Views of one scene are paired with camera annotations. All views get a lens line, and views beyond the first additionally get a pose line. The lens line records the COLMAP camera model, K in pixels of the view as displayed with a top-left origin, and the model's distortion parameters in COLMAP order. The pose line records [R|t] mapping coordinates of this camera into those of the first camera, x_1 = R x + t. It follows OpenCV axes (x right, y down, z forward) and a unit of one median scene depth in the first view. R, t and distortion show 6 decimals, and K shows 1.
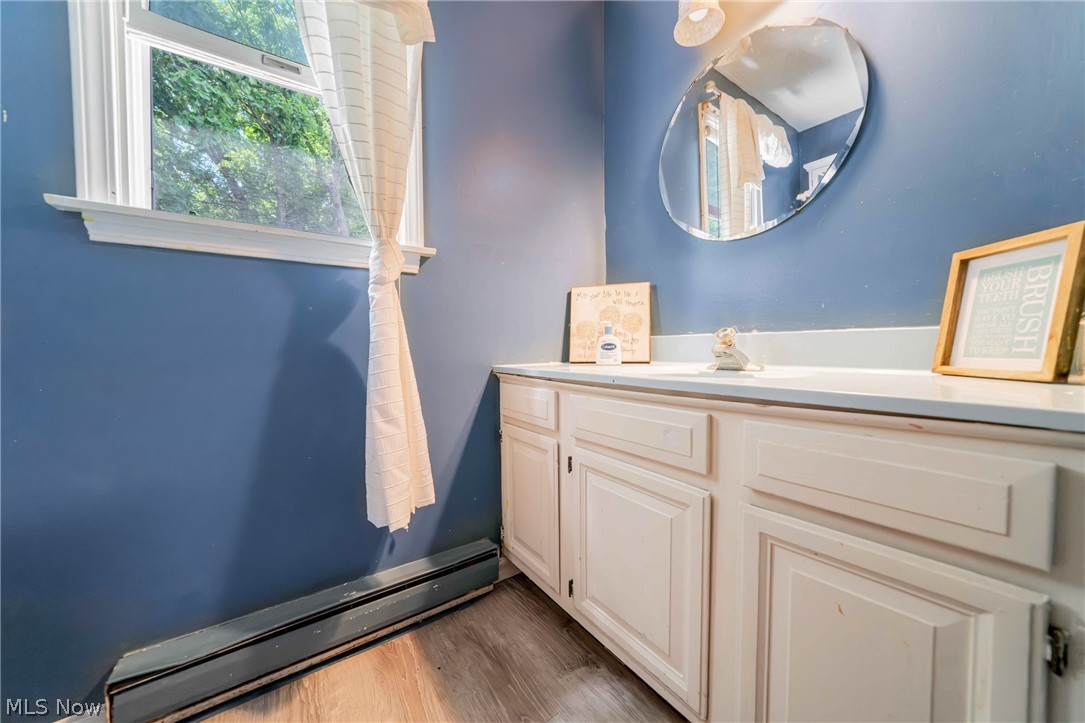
lens RADIAL K [[372.5, 0, 541.4], [0, 372.5, 359.6], [0, 0, 1]] dist [-0.000721, 0.000232]
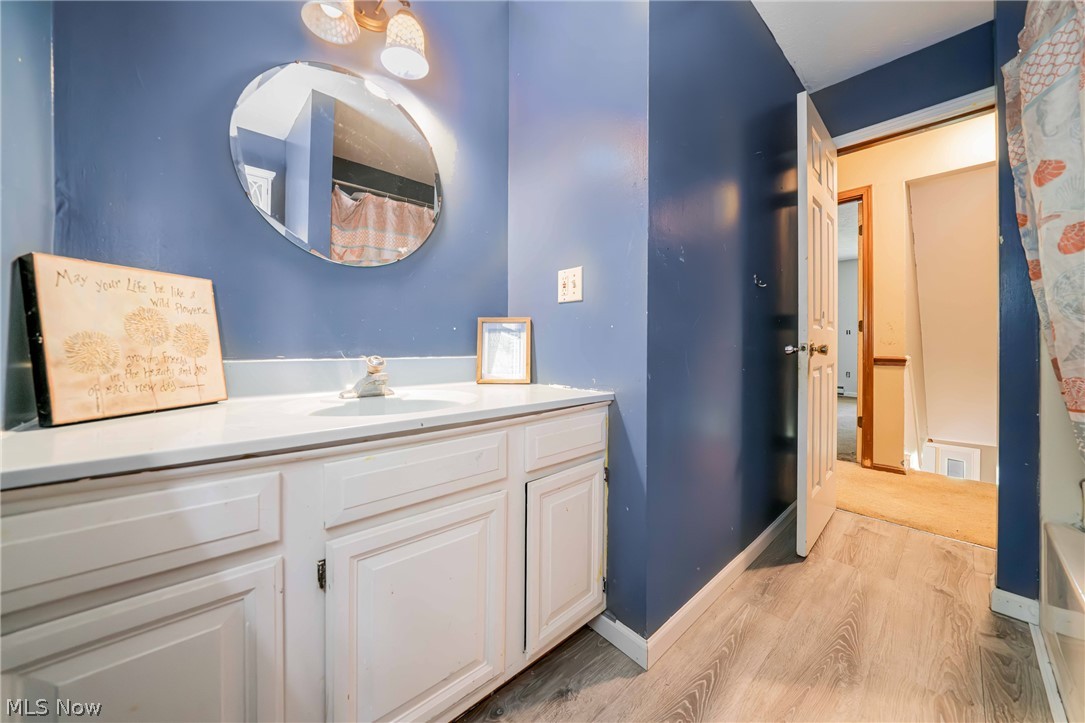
lens RADIAL K [[372.5, 0, 534.6], [0, 372.5, 347.5], [0, 0, 1]] dist [-0.000721, 0.000232]
pose [[-0.083375, 0.002380, 0.996515, -0.427185], [0.030638, 0.999531, 0.000176, -0.070713], [-0.996047, 0.030545, -0.083409, 0.487711]]
